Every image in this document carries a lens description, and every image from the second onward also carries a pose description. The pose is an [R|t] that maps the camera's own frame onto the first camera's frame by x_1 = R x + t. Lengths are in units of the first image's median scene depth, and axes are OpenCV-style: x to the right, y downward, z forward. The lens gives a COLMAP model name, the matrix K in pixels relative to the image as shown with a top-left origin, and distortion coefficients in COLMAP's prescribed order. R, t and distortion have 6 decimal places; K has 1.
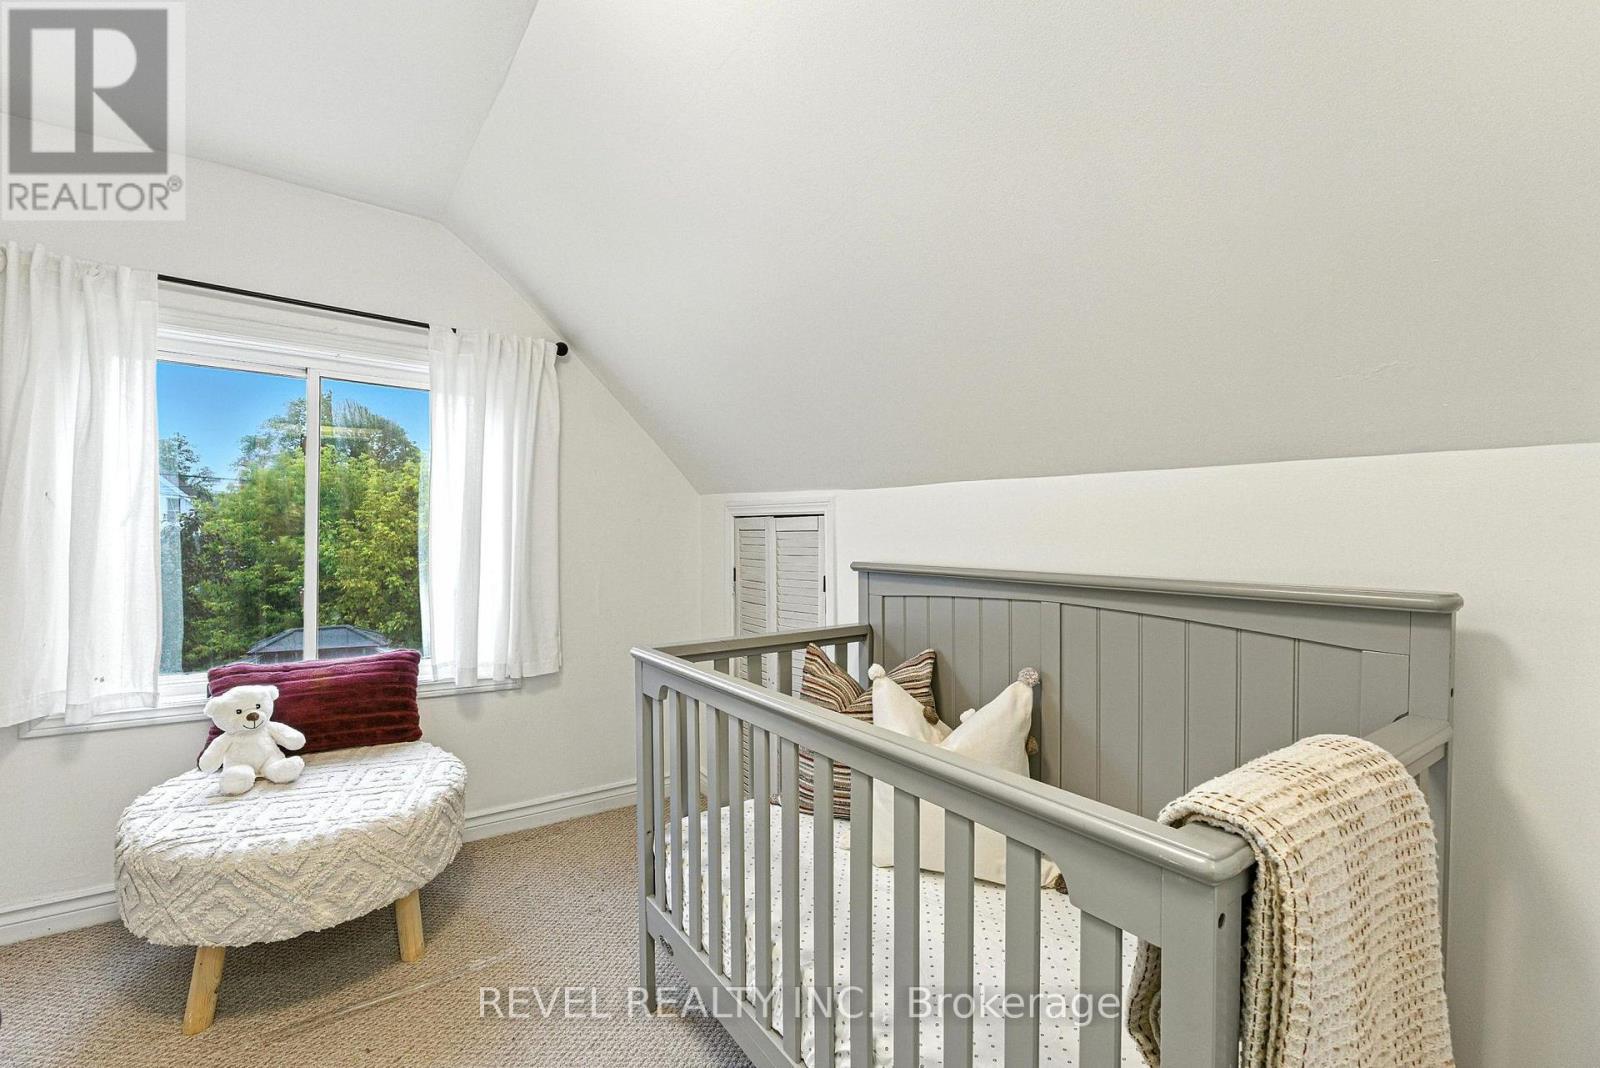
lens RADIAL K [[697.5, 0, 813.3], [0, 697.5, 536.8], [0, 0, 1]] dist [-0.011776, 0.000970]
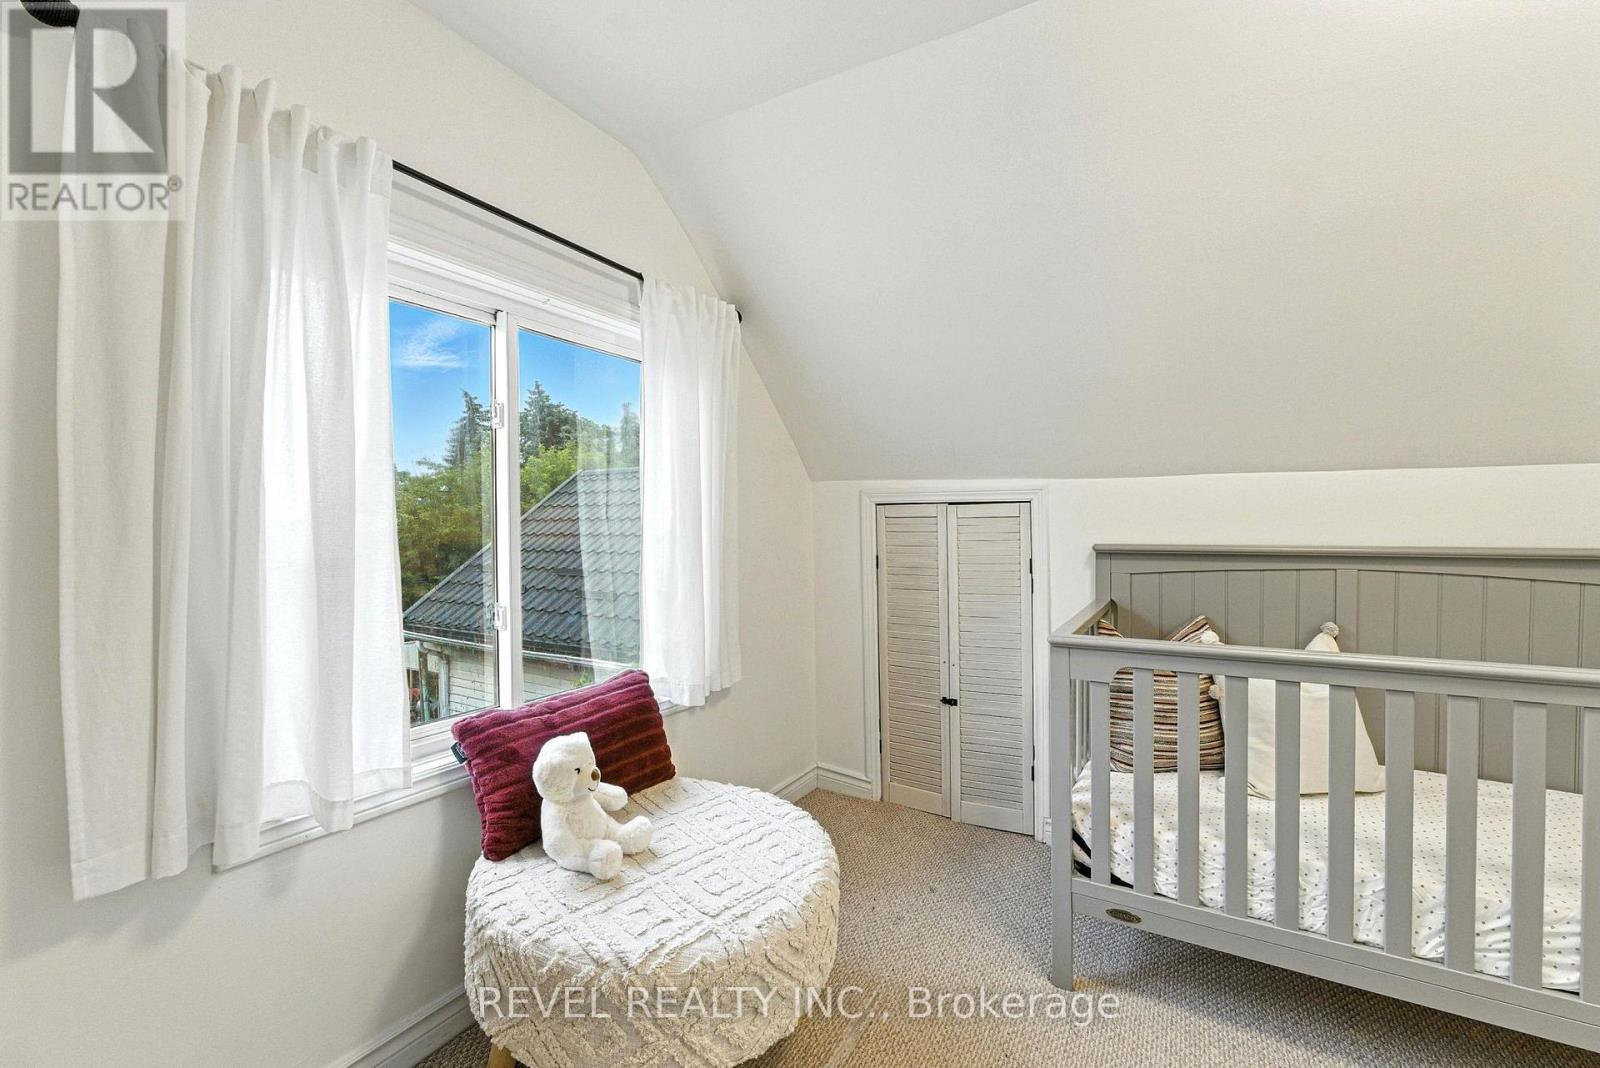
lens RADIAL K [[678.0, 0, 804.9], [0, 678.0, 528.8], [0, 0, 1]] dist [-0.021711, 0.006875]
pose [[0.914150, -0.025345, 0.404582, -0.813321], [0.020120, 0.999650, 0.017160, -0.016970], [-0.404876, -0.007547, 0.914341, 0.211269]]
